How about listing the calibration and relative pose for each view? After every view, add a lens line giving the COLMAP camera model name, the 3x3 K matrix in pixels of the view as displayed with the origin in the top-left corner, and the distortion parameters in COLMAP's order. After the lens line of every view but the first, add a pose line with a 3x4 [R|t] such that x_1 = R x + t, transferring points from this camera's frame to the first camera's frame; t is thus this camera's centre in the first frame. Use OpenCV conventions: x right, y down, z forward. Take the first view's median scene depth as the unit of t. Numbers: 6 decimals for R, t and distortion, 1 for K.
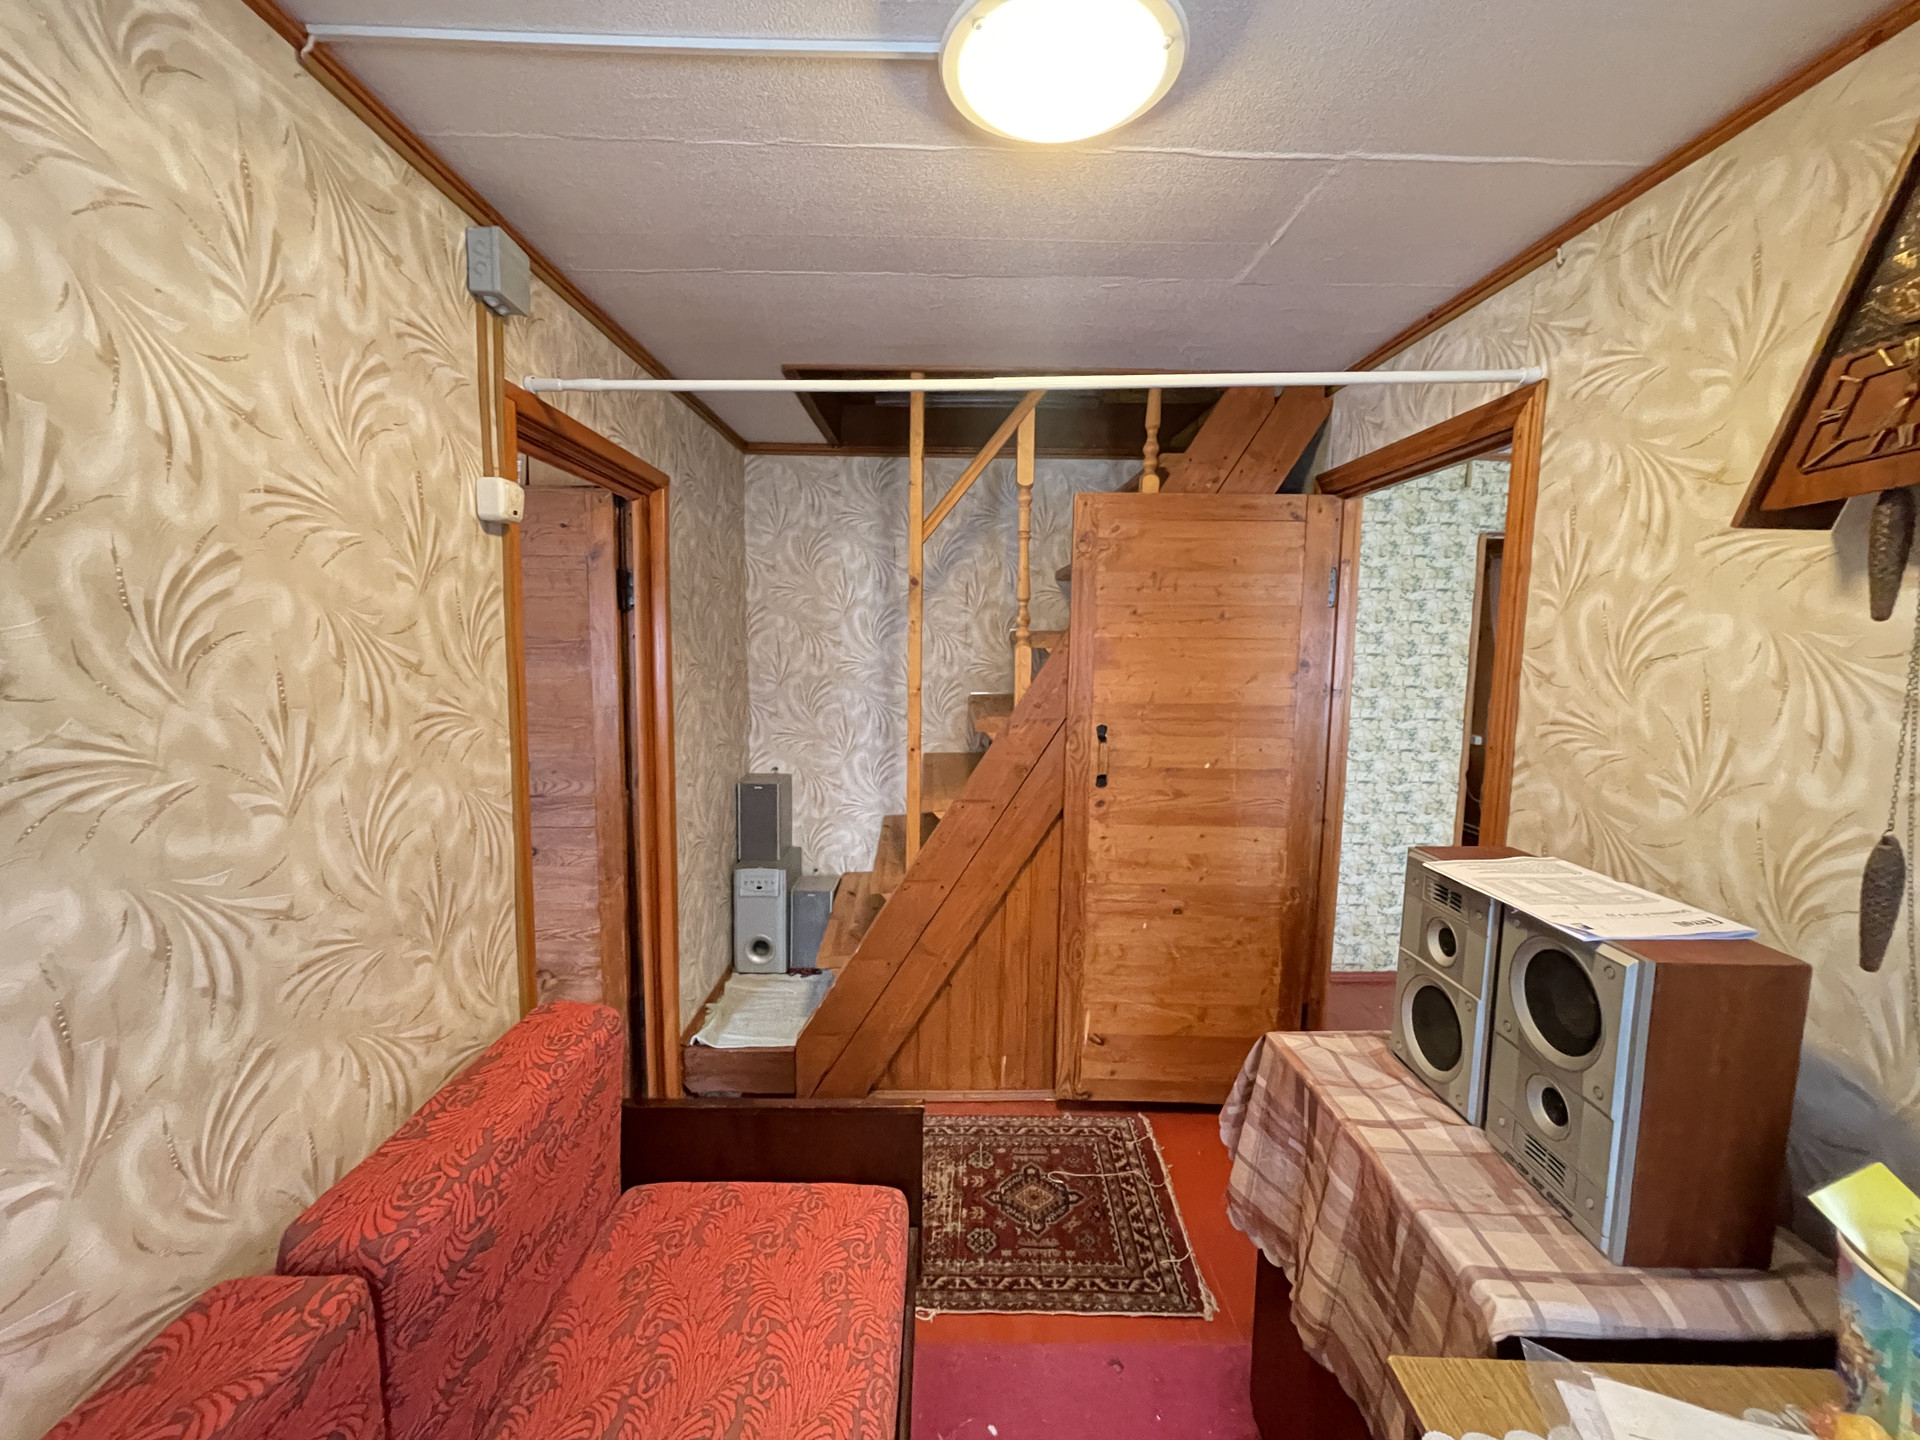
lens RADIAL K [[825.7, 0, 960.0], [0, 825.7, 720.0], [0, 0, 1]] dist [-0.008436, 0.009268]
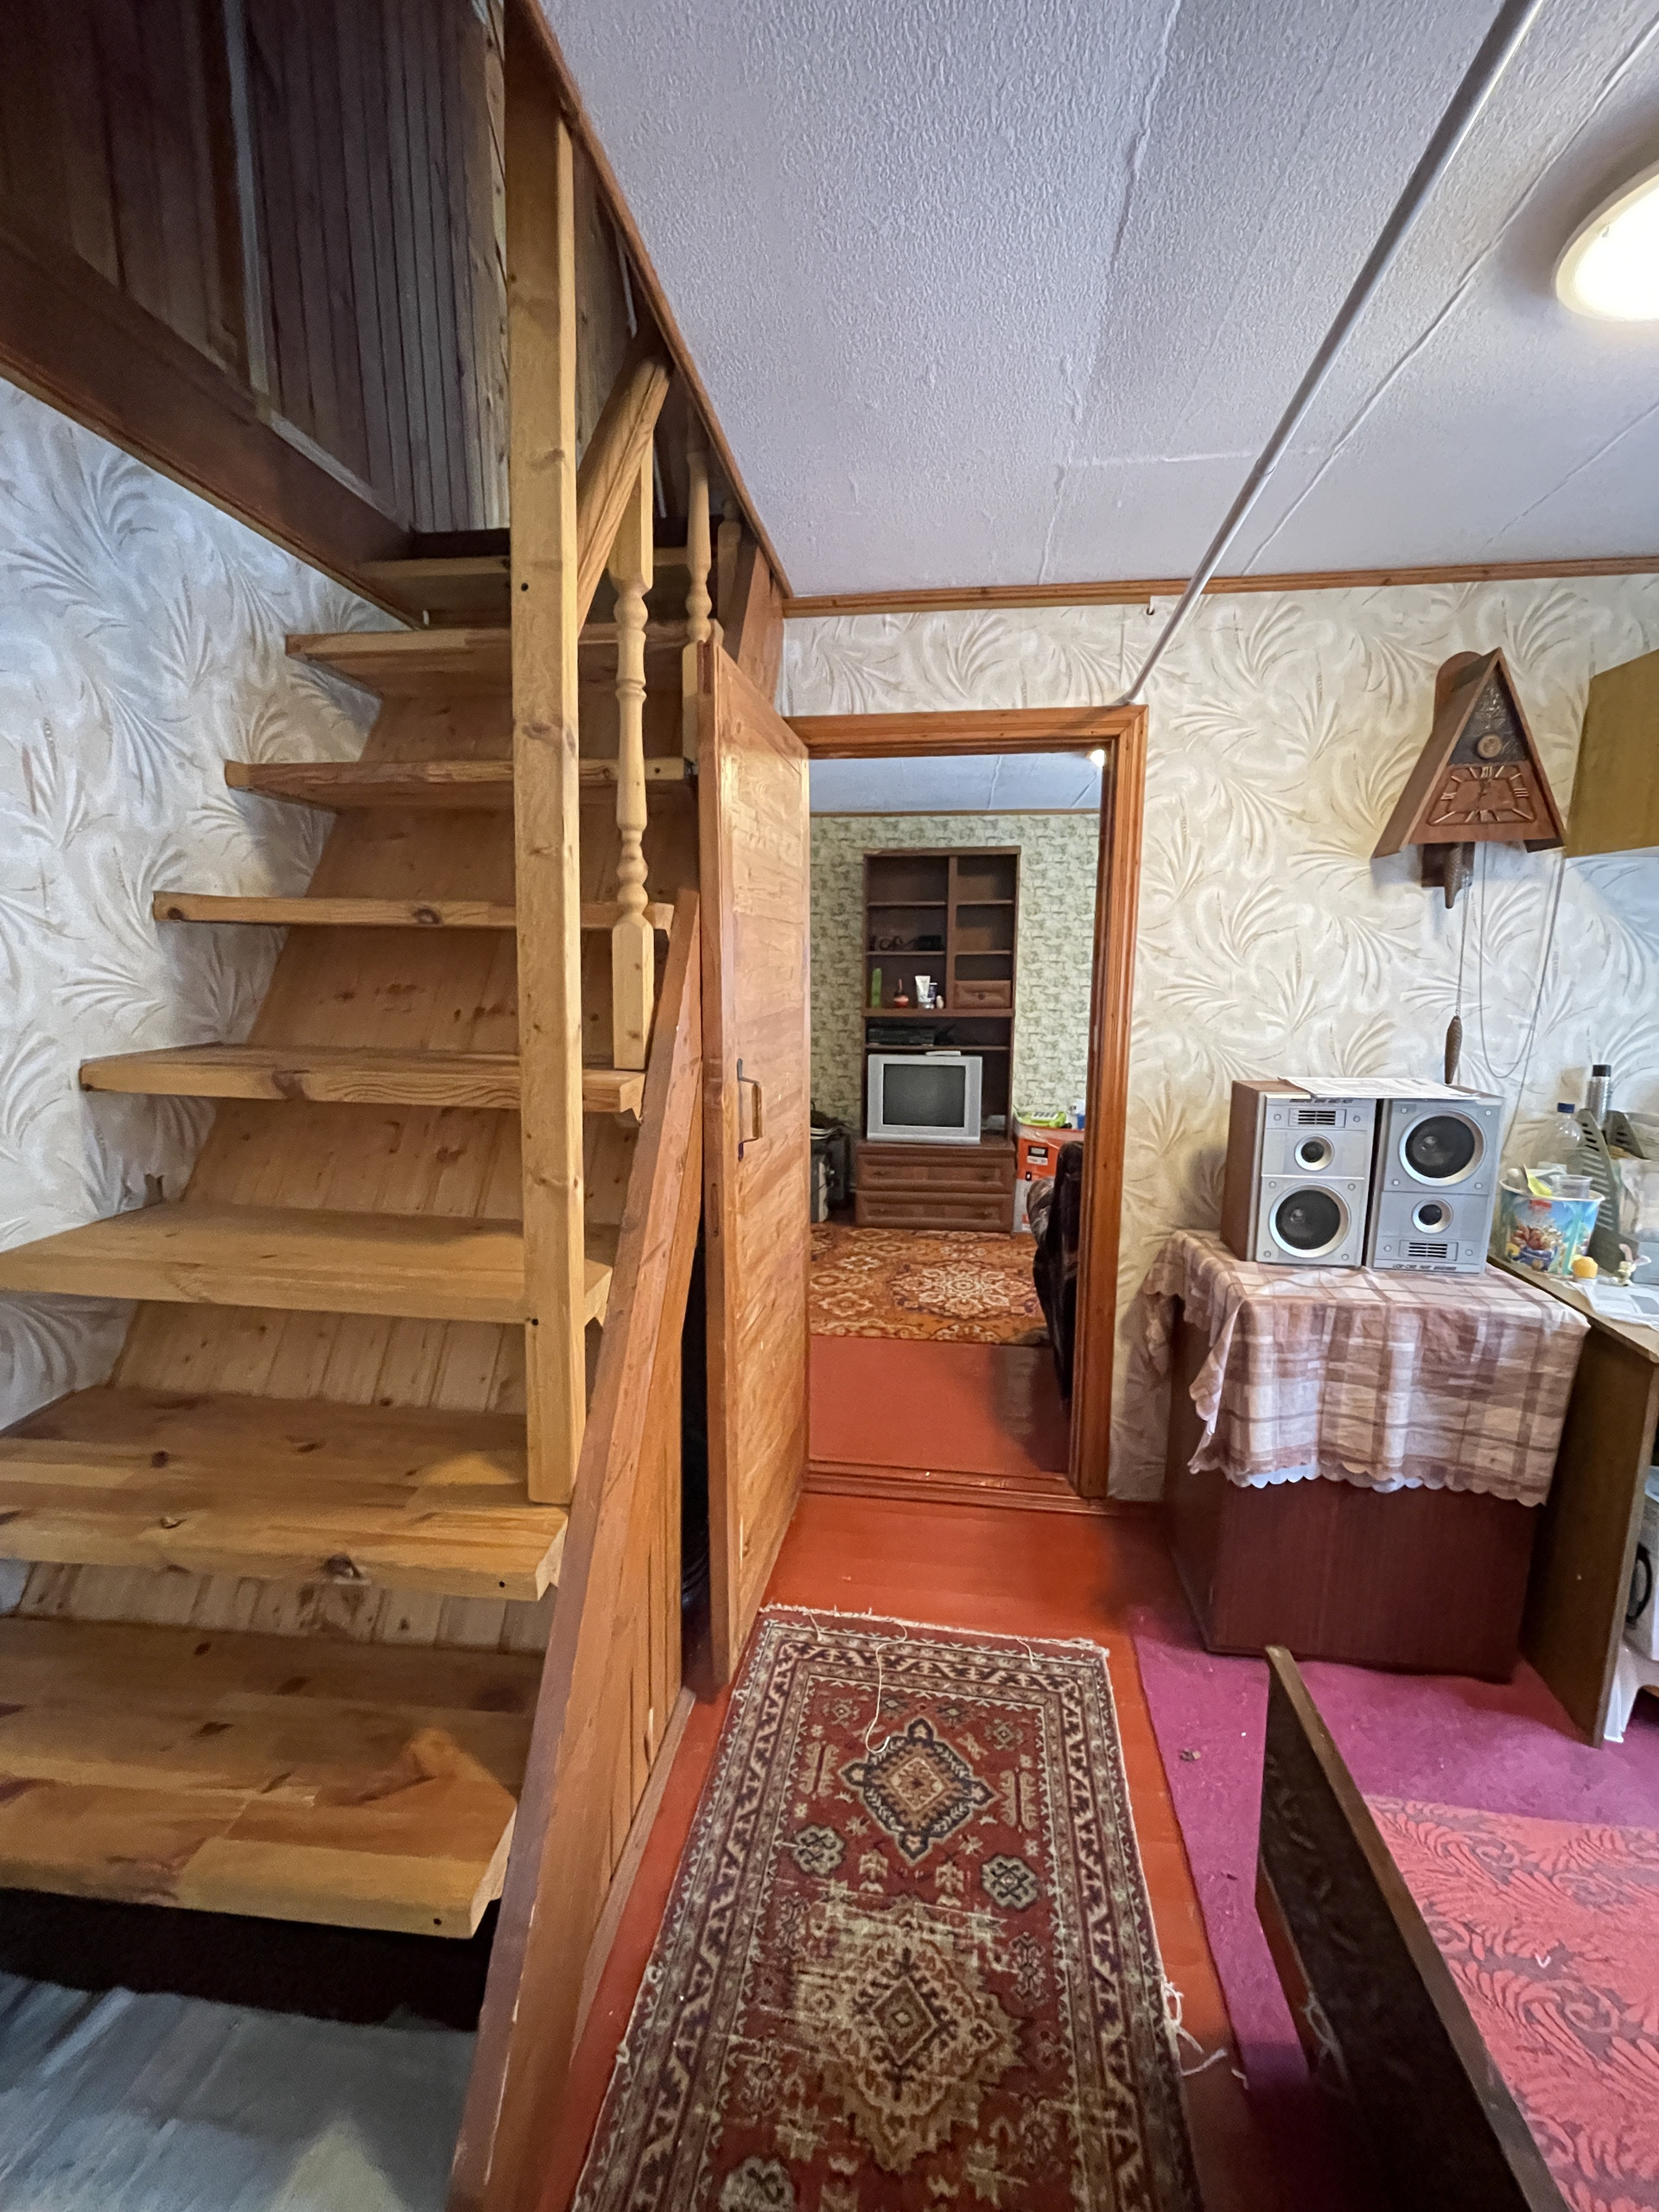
lens RADIAL K [[897.0, 0, 829.5], [0, 897.0, 1106.0], [0, 0, 1]] dist [-0.007338, 0.002917]
pose [[0.114600, -0.168802, 0.978965, -0.595628], [0.104204, 0.982064, 0.157138, -0.070834], [-0.987931, 0.084004, 0.130134, 1.075606]]
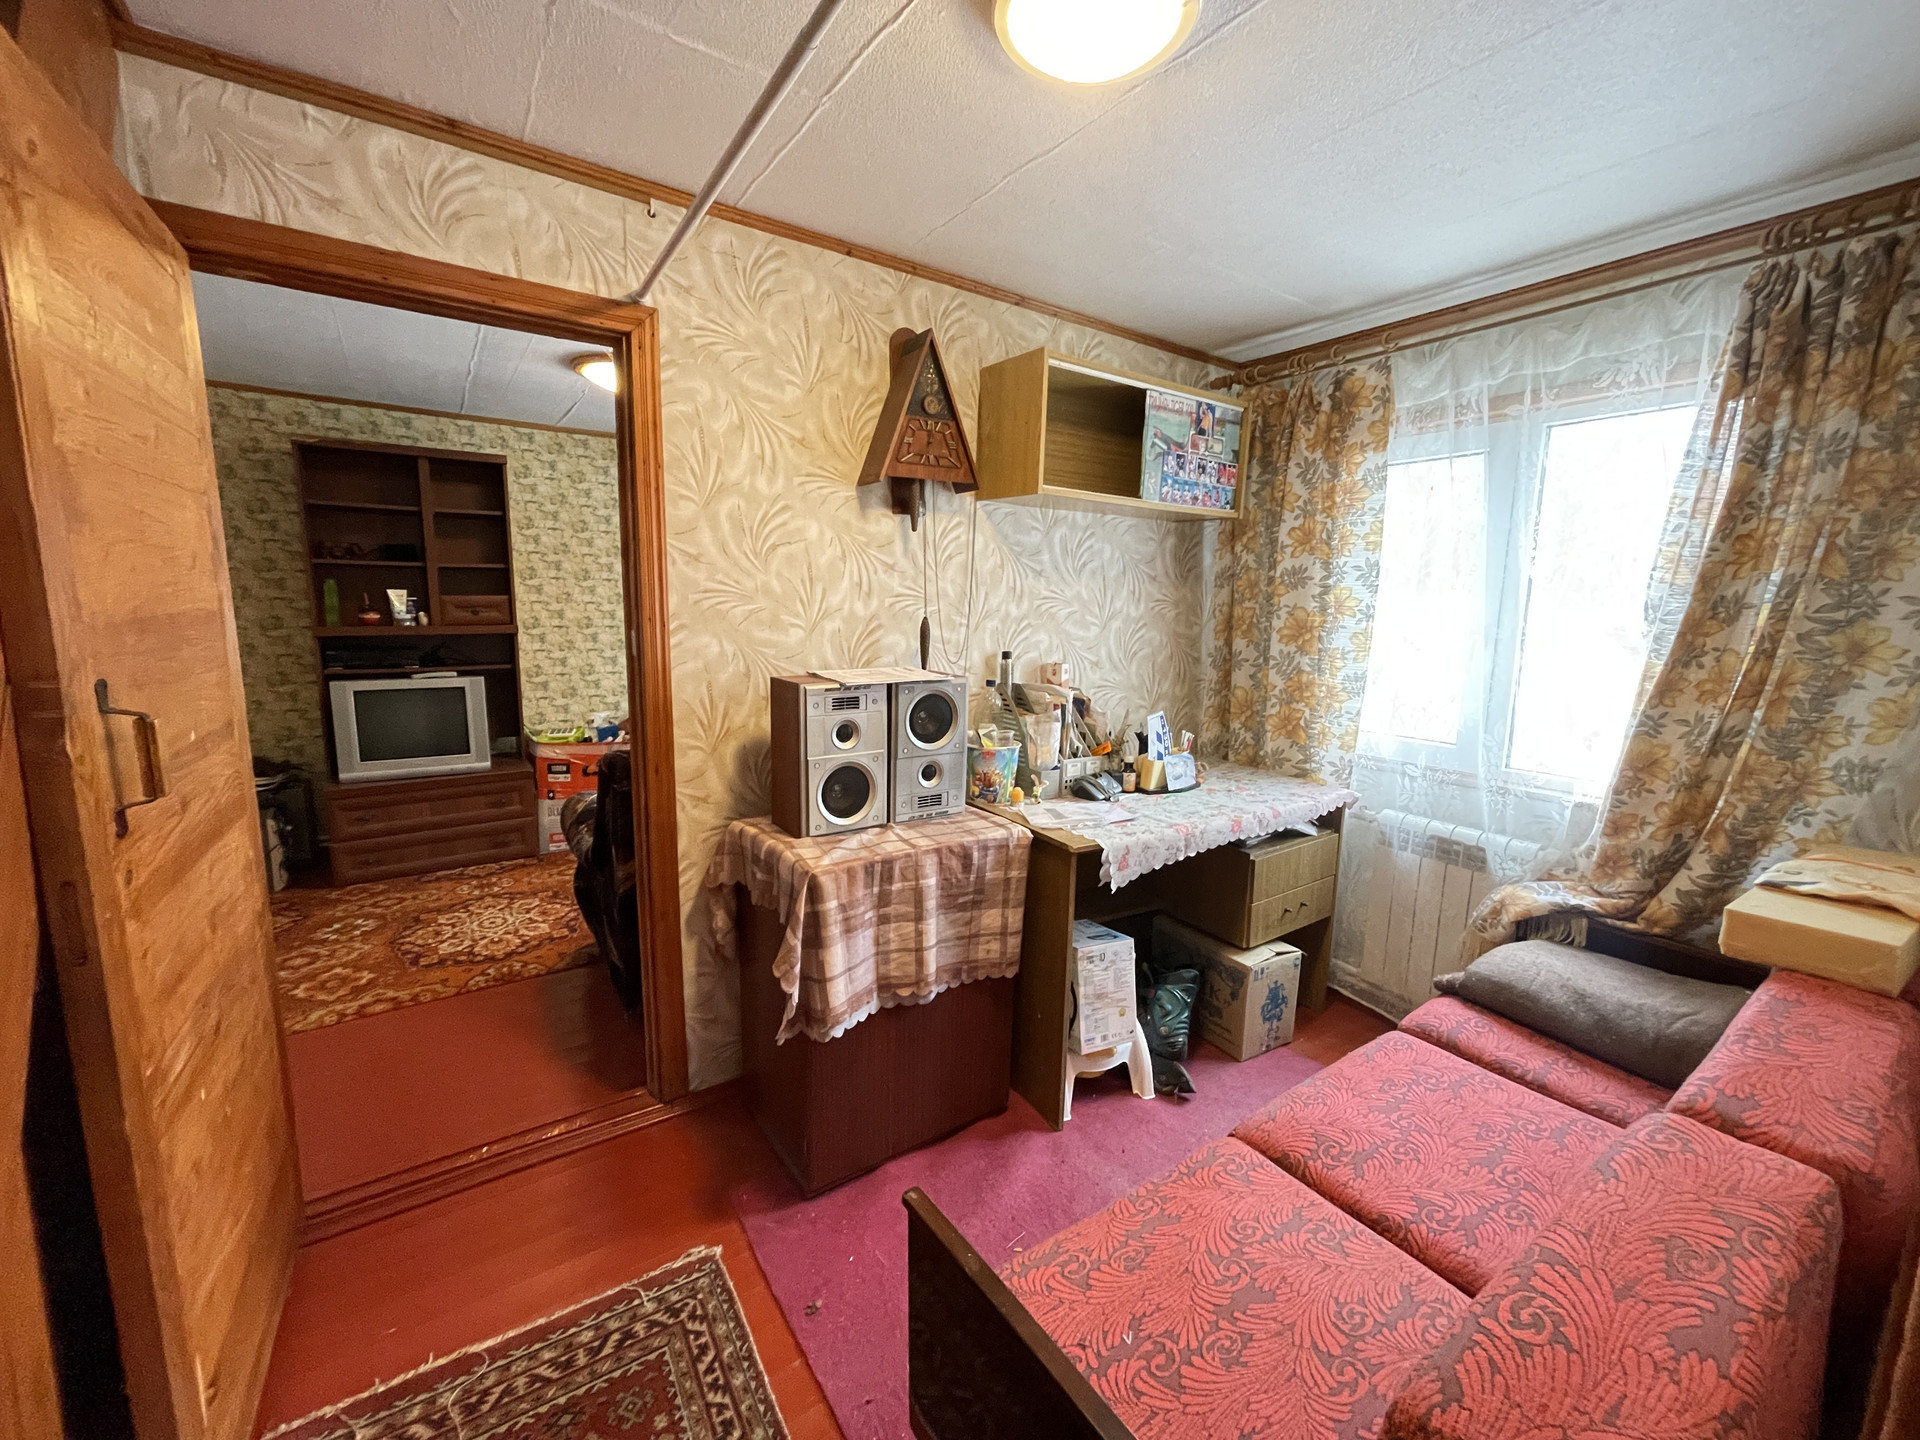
lens RADIAL K [[778.6, 0, 966.7], [0, 778.6, 717.6], [0, 0, 1]] dist [-0.007338, 0.002917]
pose [[-0.586383, -0.146191, 0.796733, -0.457736], [0.059718, 0.973101, 0.222504, -0.041646], [-0.807830, 0.178052, -0.561880, 1.109147]]
